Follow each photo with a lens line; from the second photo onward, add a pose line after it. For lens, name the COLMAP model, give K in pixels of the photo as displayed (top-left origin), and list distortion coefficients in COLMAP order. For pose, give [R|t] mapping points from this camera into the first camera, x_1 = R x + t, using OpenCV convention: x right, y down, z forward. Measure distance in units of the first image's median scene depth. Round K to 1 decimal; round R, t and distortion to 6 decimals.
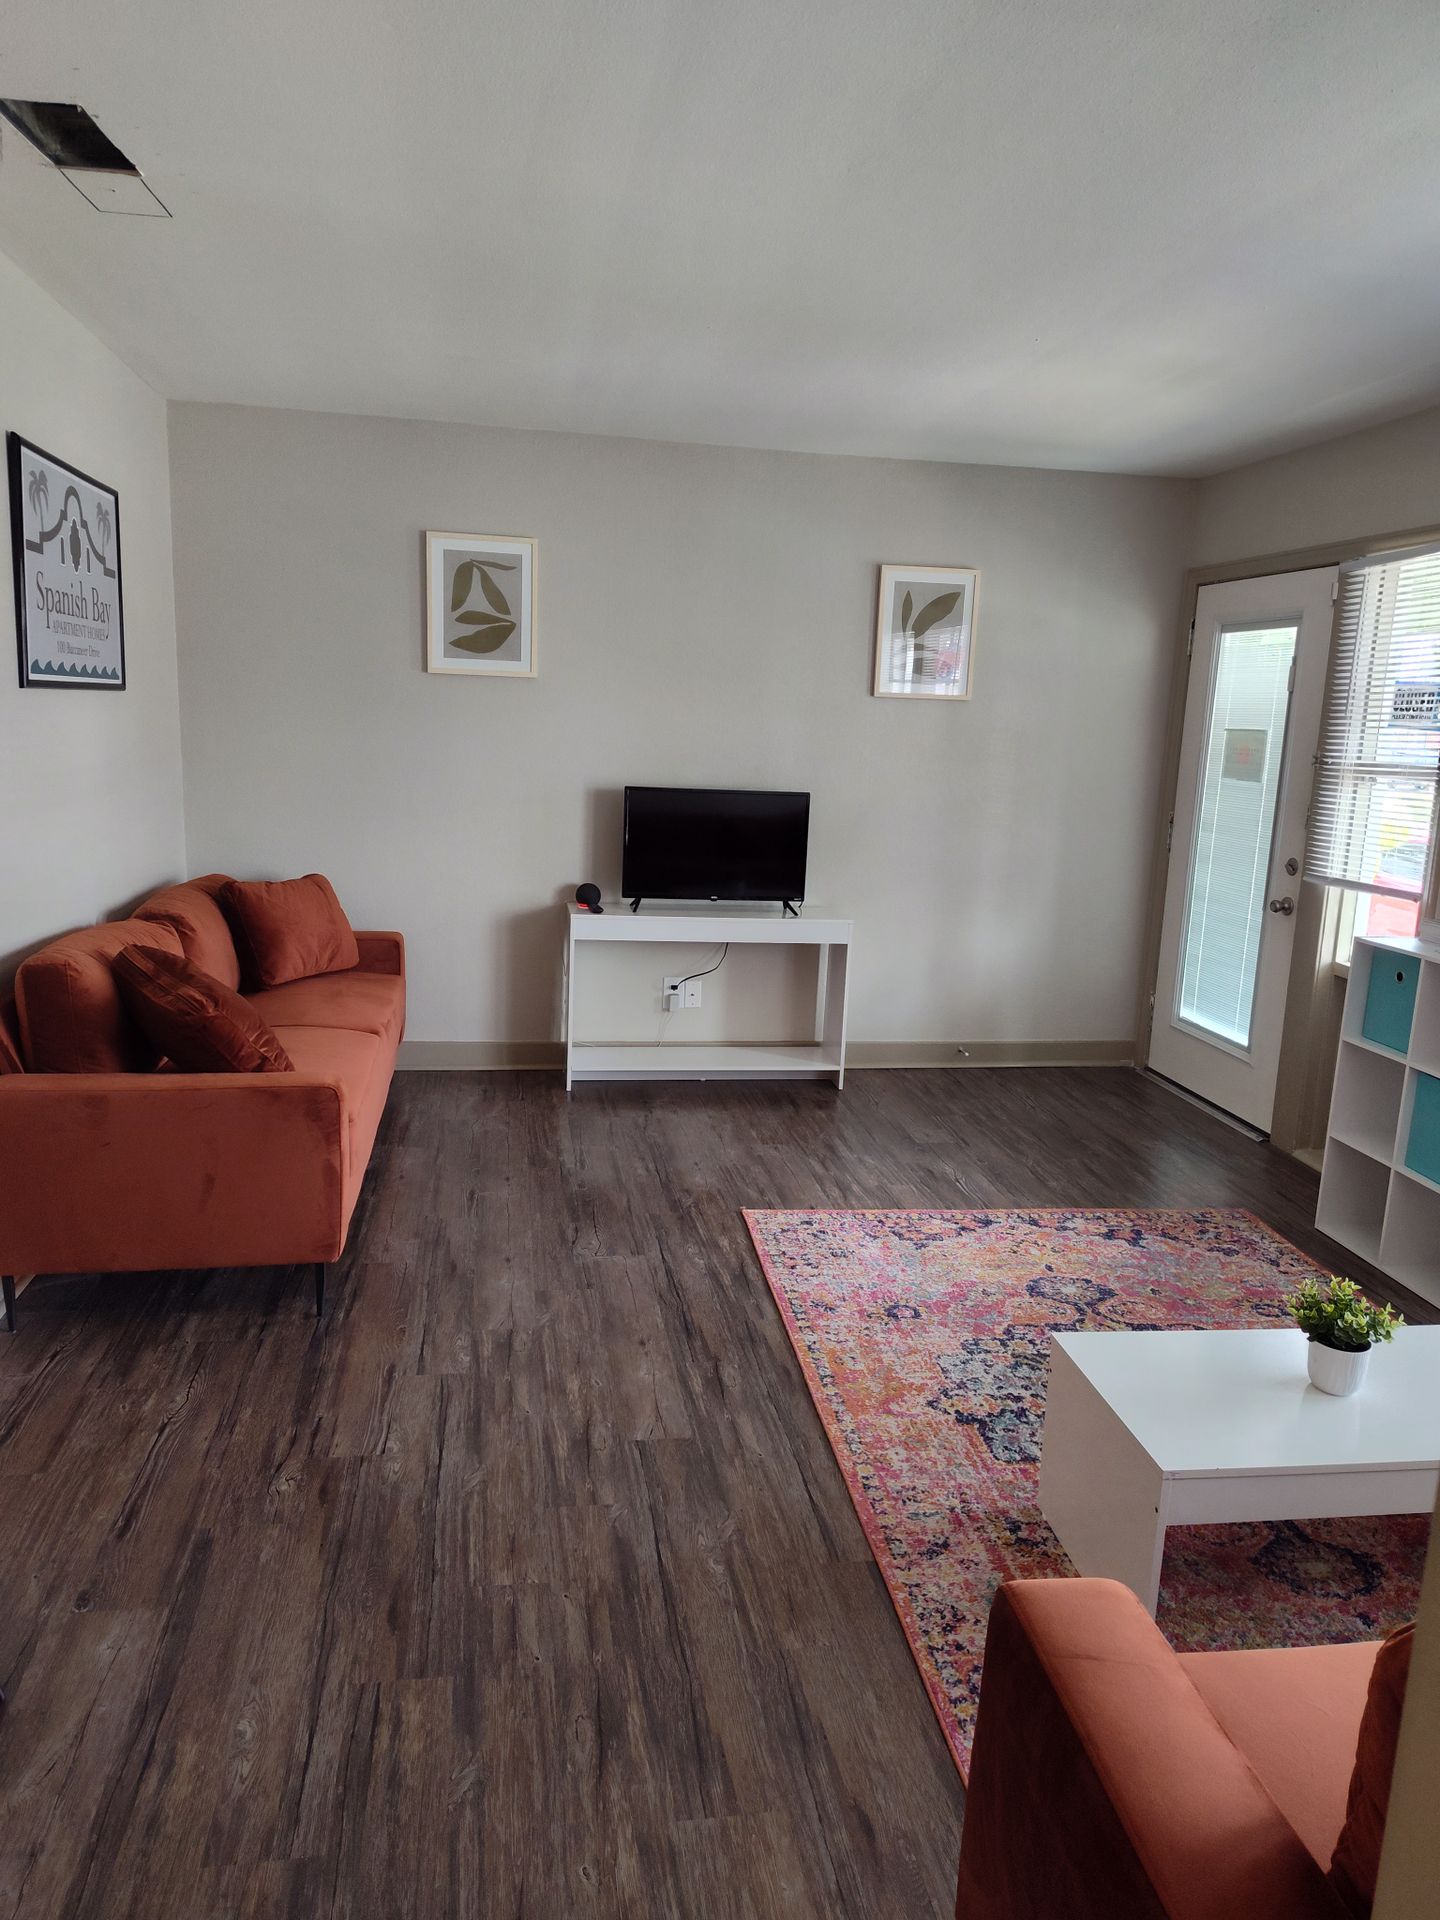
lens RADIAL K [[1306.6, 0, 721.4], [0, 1306.6, 957.9], [0, 0, 1]] dist [0.000881, -0.006270]
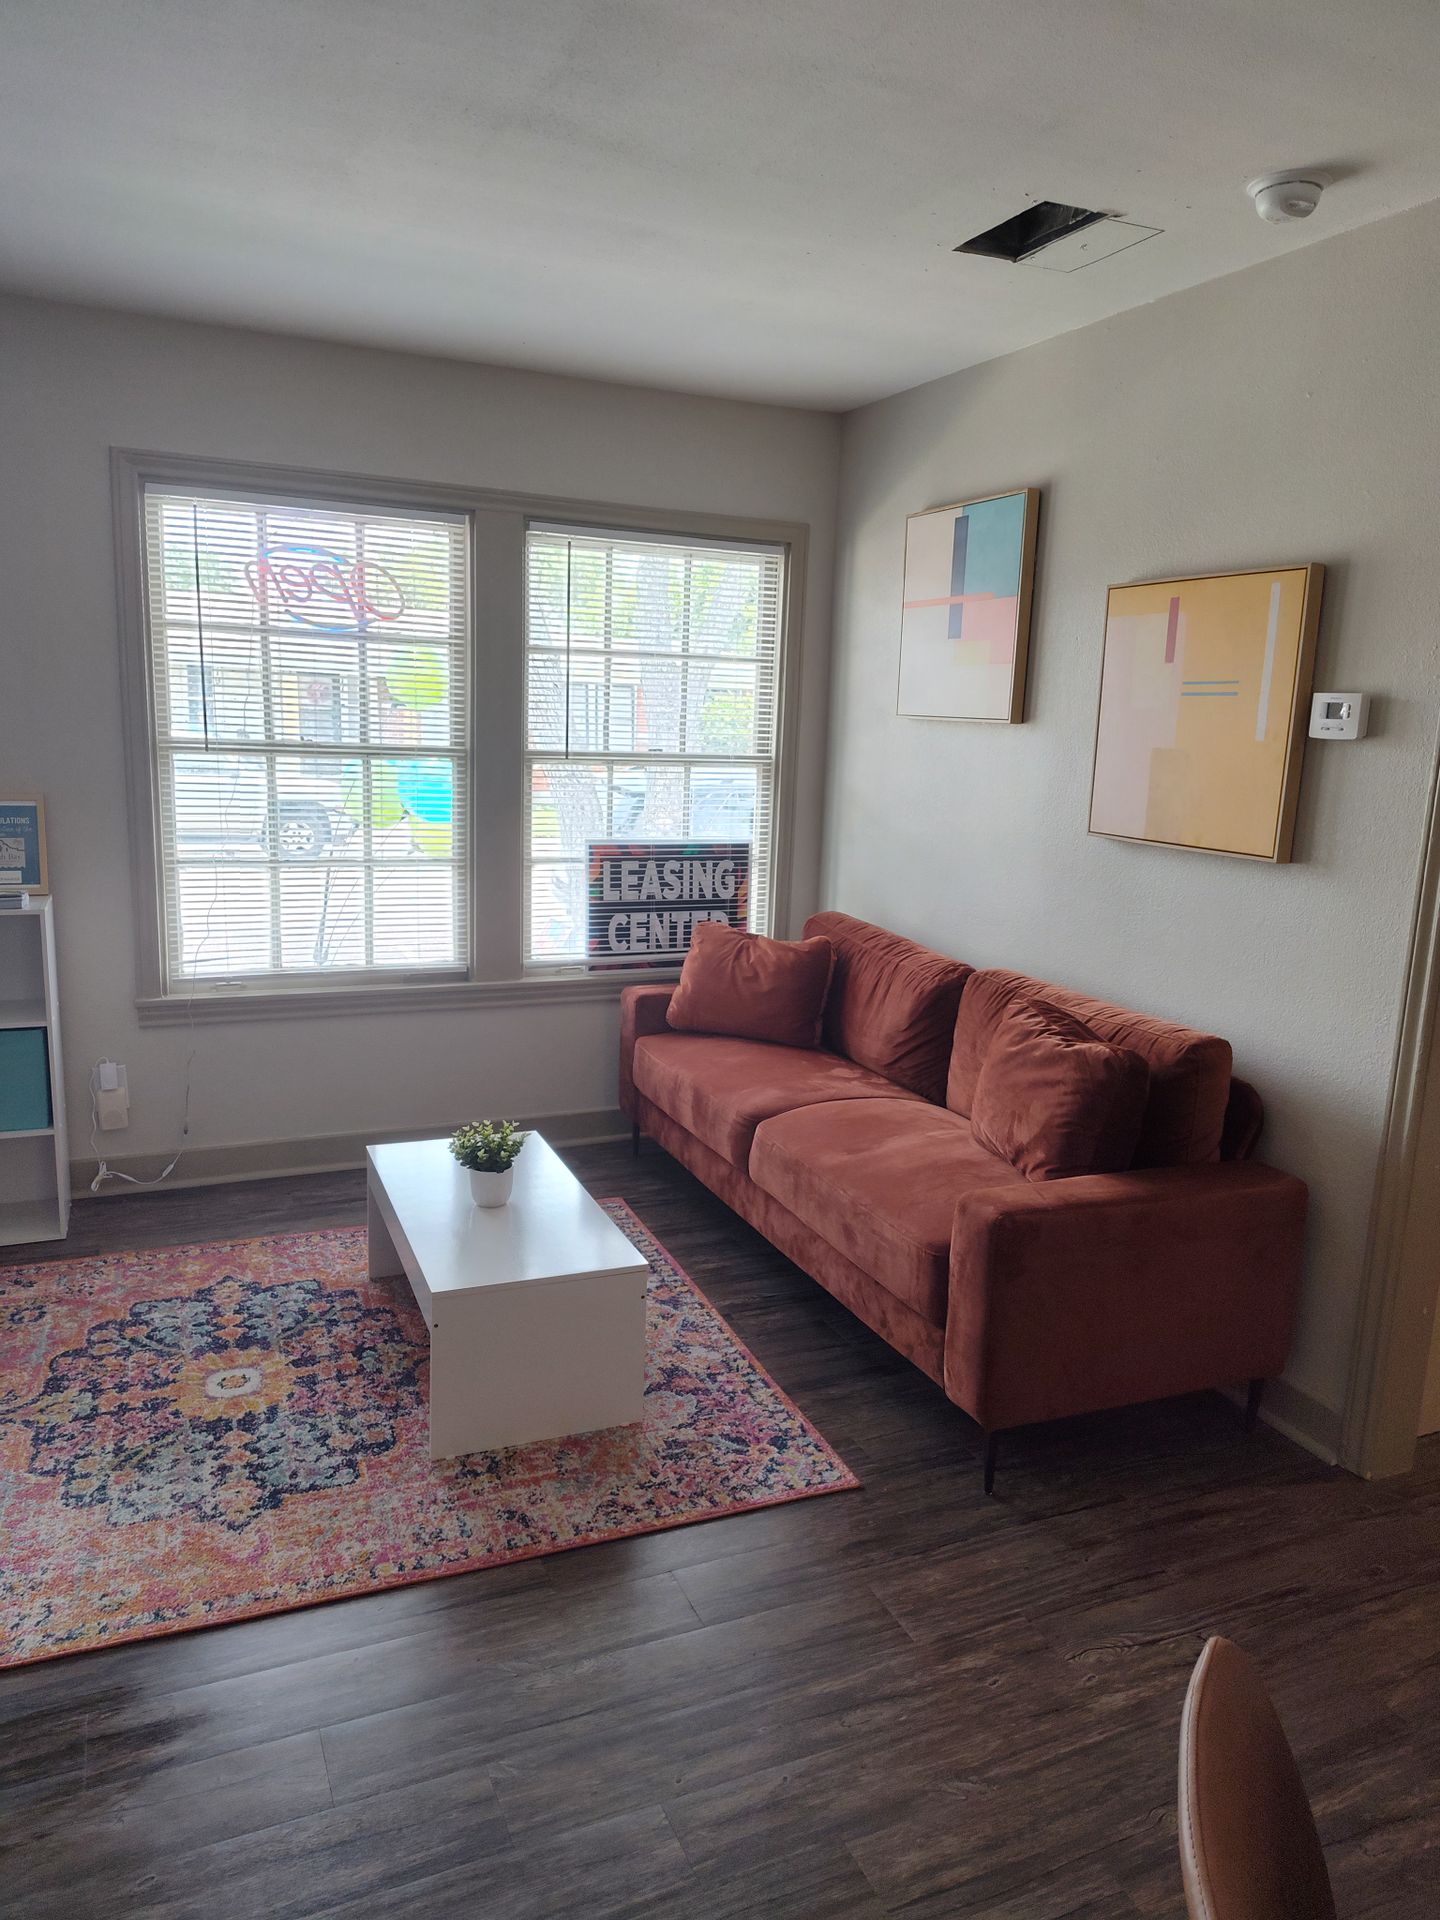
lens RADIAL K [[1306.6, 0, 721.0], [0, 1306.6, 957.4], [0, 0, 1]] dist [0.000881, -0.006270]
pose [[-0.233669, -0.244308, 0.941123, -0.666440], [0.146298, 0.948065, 0.282434, -0.210605], [-0.961247, 0.203681, -0.185792, 0.864264]]
